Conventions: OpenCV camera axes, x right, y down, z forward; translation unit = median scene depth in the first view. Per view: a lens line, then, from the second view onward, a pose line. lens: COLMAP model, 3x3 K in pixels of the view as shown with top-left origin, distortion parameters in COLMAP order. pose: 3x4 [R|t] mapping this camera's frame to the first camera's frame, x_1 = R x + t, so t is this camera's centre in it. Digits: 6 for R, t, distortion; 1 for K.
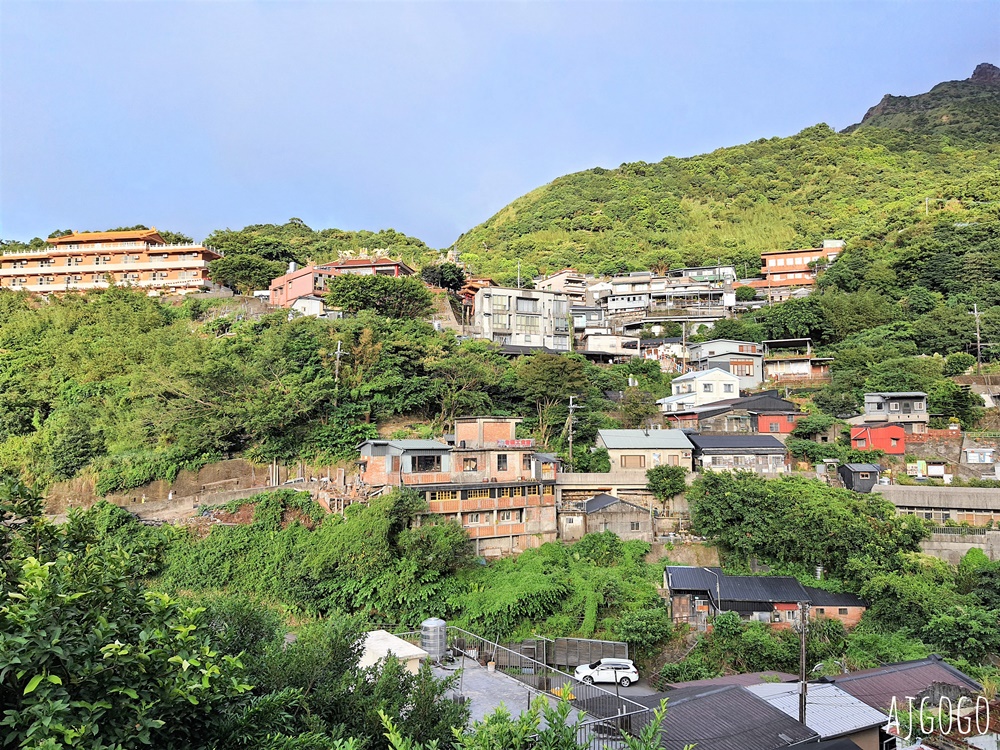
lens RADIAL K [[783.1, 0, 500.0], [0, 783.1, 375.0], [0, 0, 1]] dist [0.065129, -0.117339]
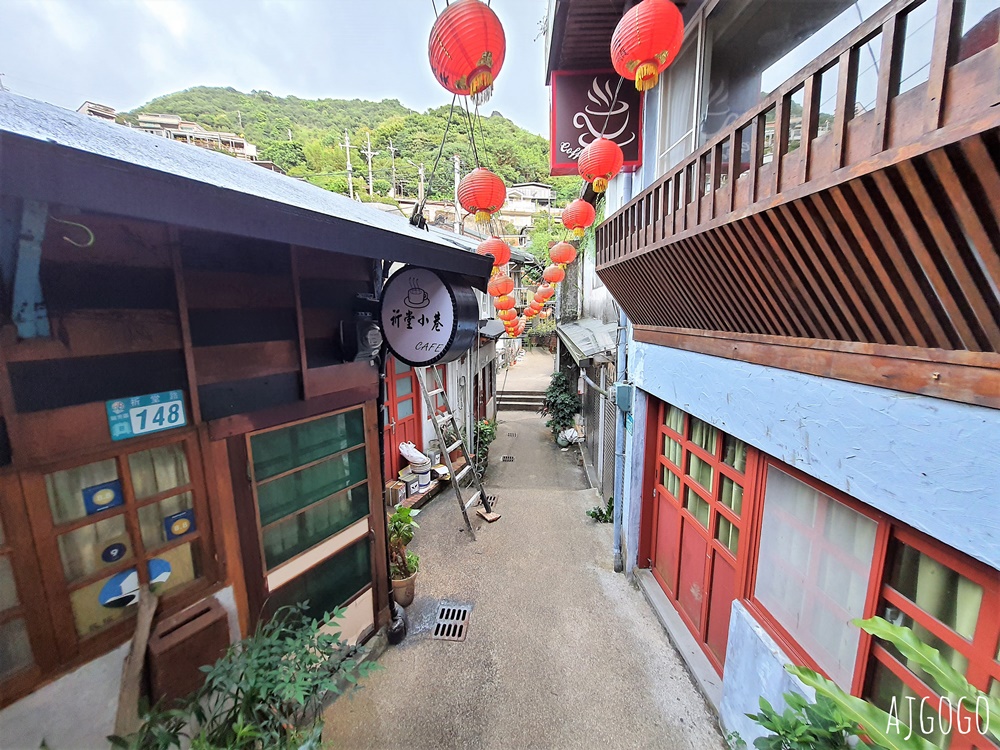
lens RADIAL K [[389.9, 0, 500.0], [0, 389.9, 375.0], [0, 0, 1]] dist [0.002170, -0.000067]
pose [[0.849562, -0.099024, 0.518110, 0.316980], [-0.034465, 0.969702, 0.241849, 0.100250], [-0.526361, -0.223322, 0.820409, 0.244587]]
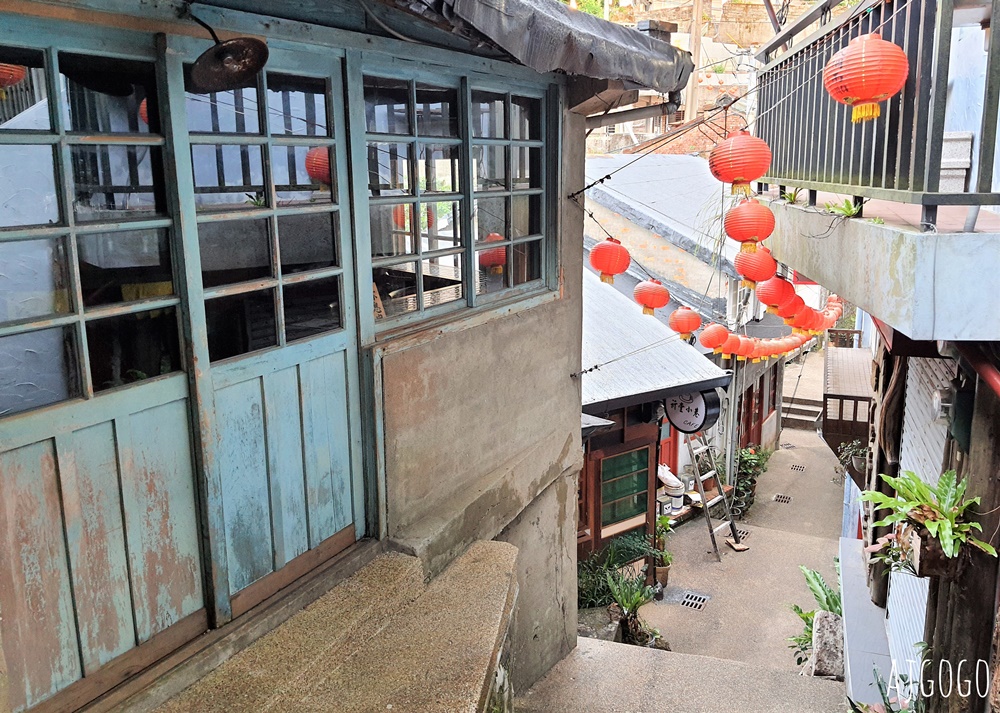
lens RADIAL K [[823.5, 0, 501.5], [0, 823.5, 300.9], [0, 0, 1]] dist [0.003076, -0.000410]
pose [[0.988474, -0.035859, 0.147082, 0.297943], [-0.001052, 0.969893, 0.243530, 0.076566], [-0.151386, -0.240878, 0.958676, 0.199544]]
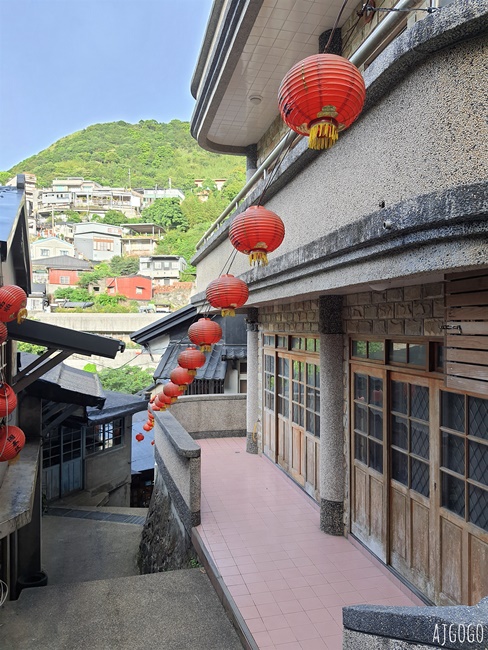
lens RADIAL K [[509.0, 0, 244.0], [0, 509.0, 325.0], [0, 0, 1]] dist [0.065129, -0.117339]
pose [[0.969866, 0.007701, 0.243516, 0.303623], [-0.027609, 0.996536, 0.078445, 0.046829], [-0.242069, -0.082804, 0.966719, 0.114684]]
